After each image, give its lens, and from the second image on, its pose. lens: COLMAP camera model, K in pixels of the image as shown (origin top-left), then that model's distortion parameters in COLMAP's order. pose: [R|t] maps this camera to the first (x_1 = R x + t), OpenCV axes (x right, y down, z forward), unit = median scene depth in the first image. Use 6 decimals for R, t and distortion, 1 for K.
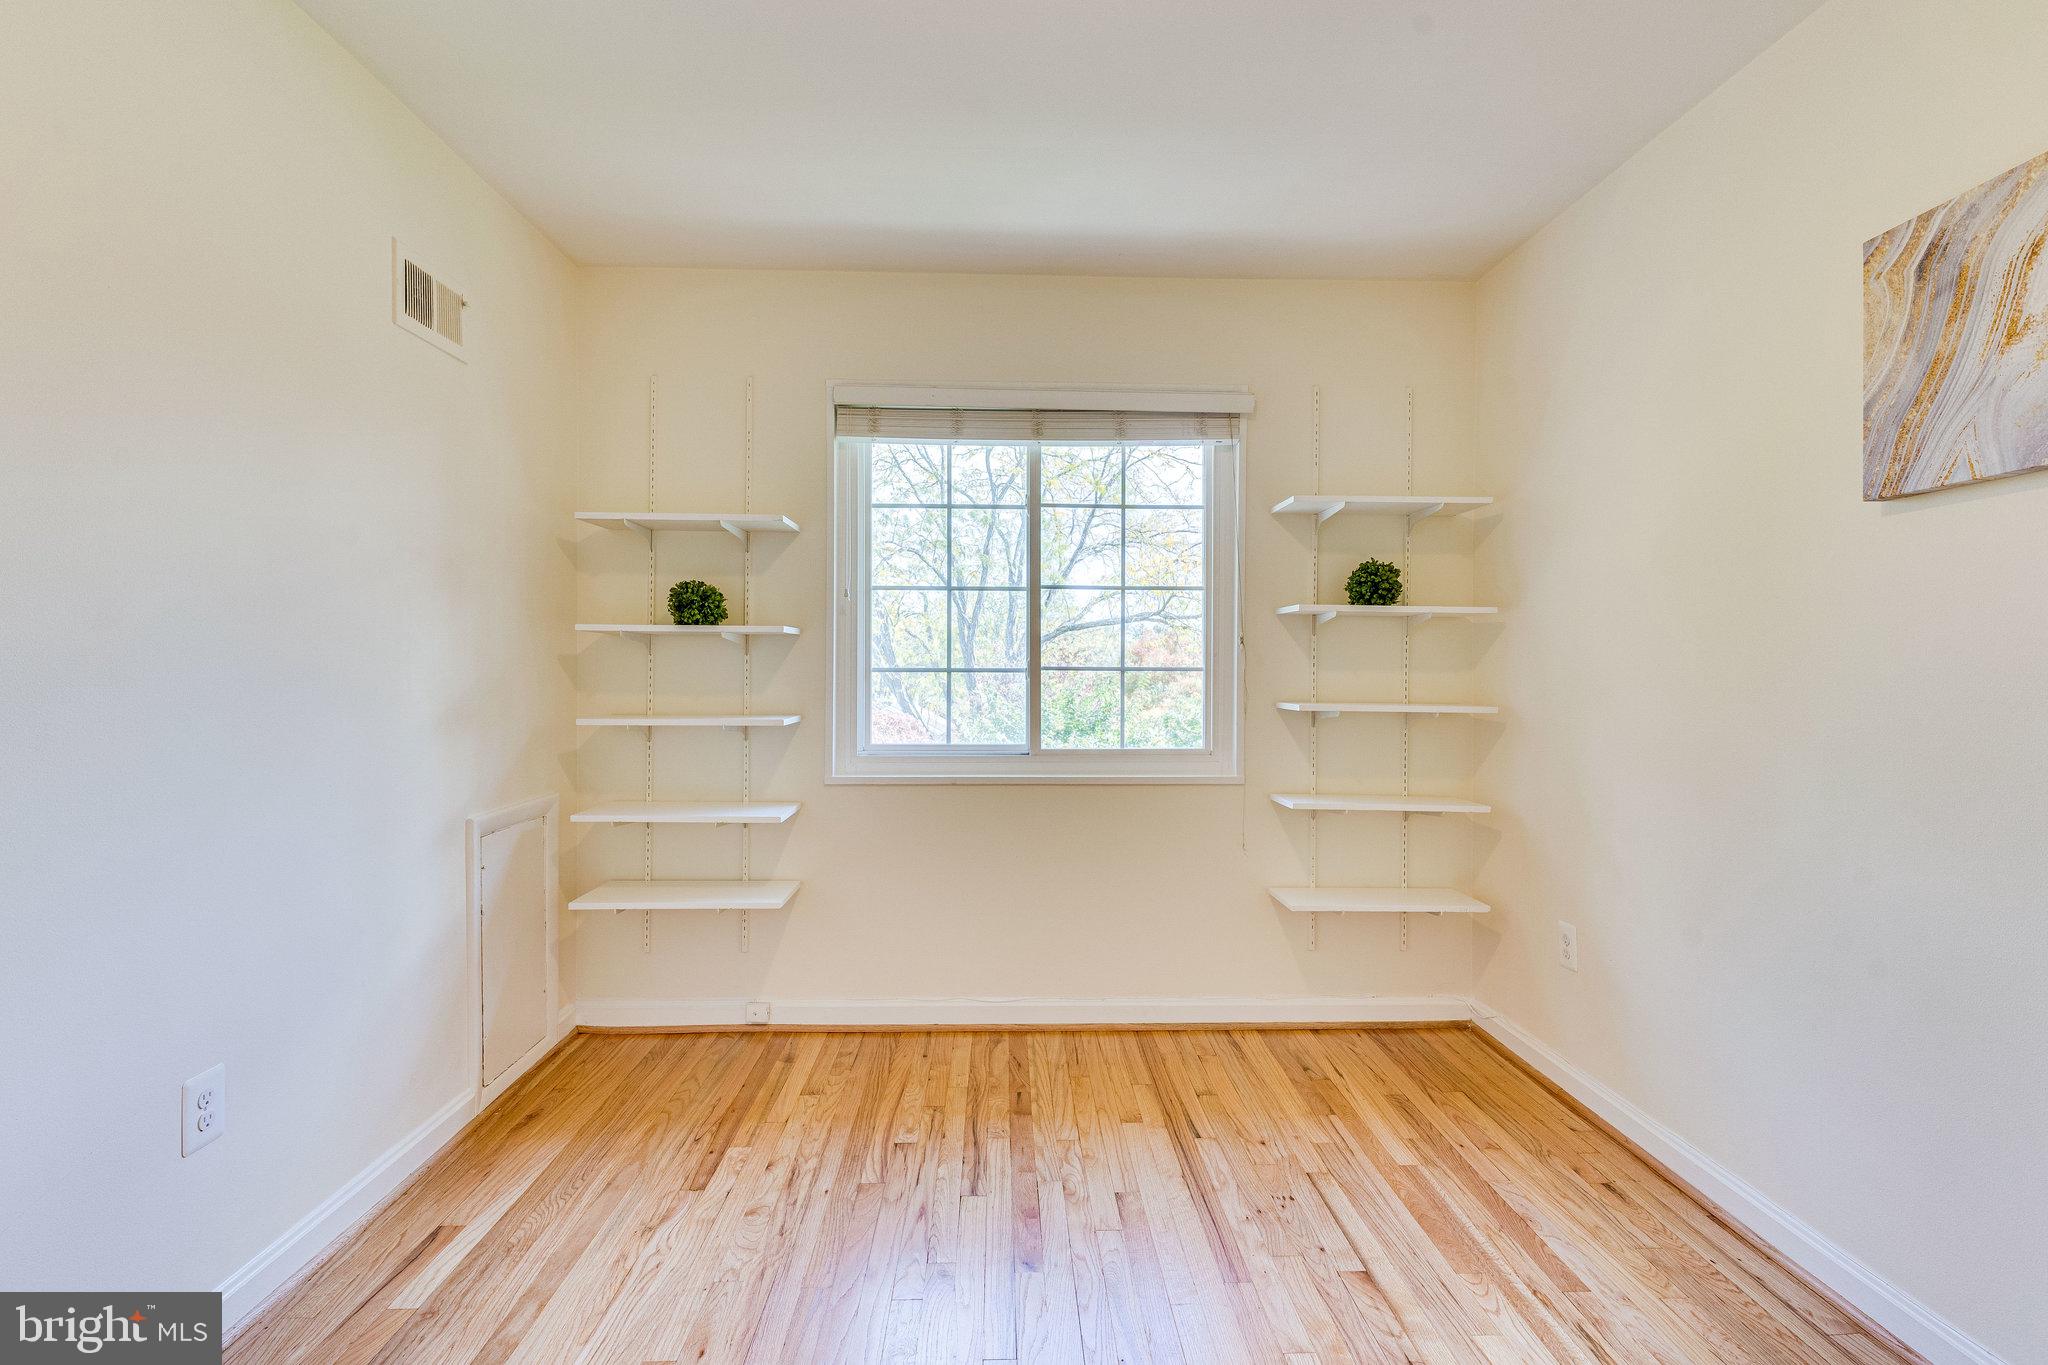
lens RADIAL K [[983.5, 0, 1031.8], [0, 983.5, 650.6], [0, 0, 1]] dist [0.003229, -0.000474]
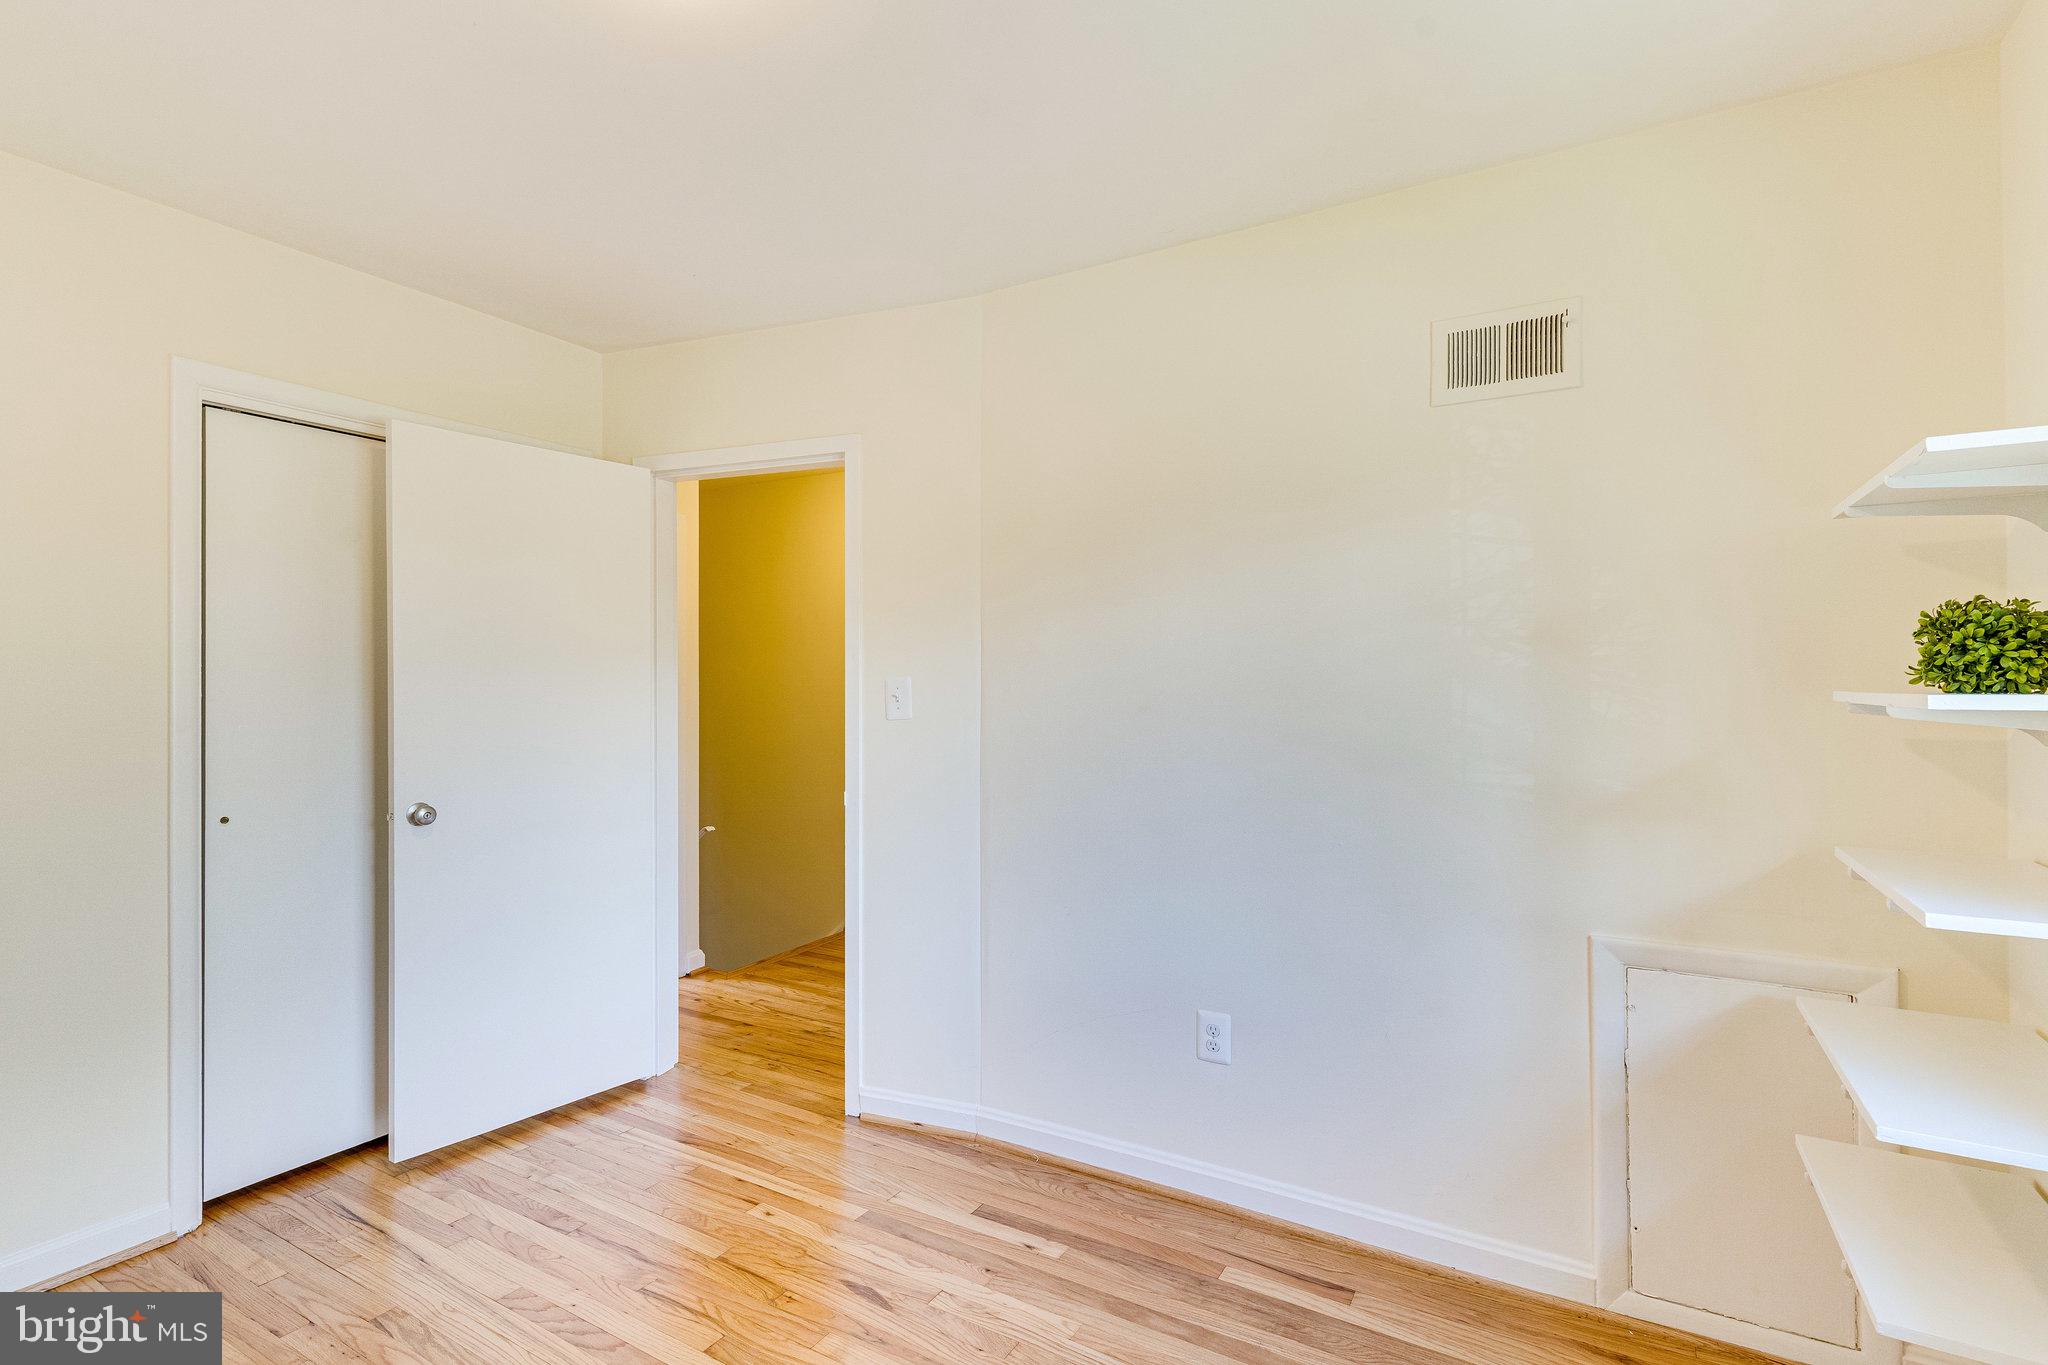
lens RADIAL K [[971.1, 0, 1013.2], [0, 971.1, 672.6], [0, 0, 1]] dist [0.000646, -0.000004]
pose [[-0.547502, -0.004208, -0.836794, 0.457157], [0.017625, 0.999708, -0.016559, -0.055638], [0.836619, -0.023814, -0.547267, 1.287712]]
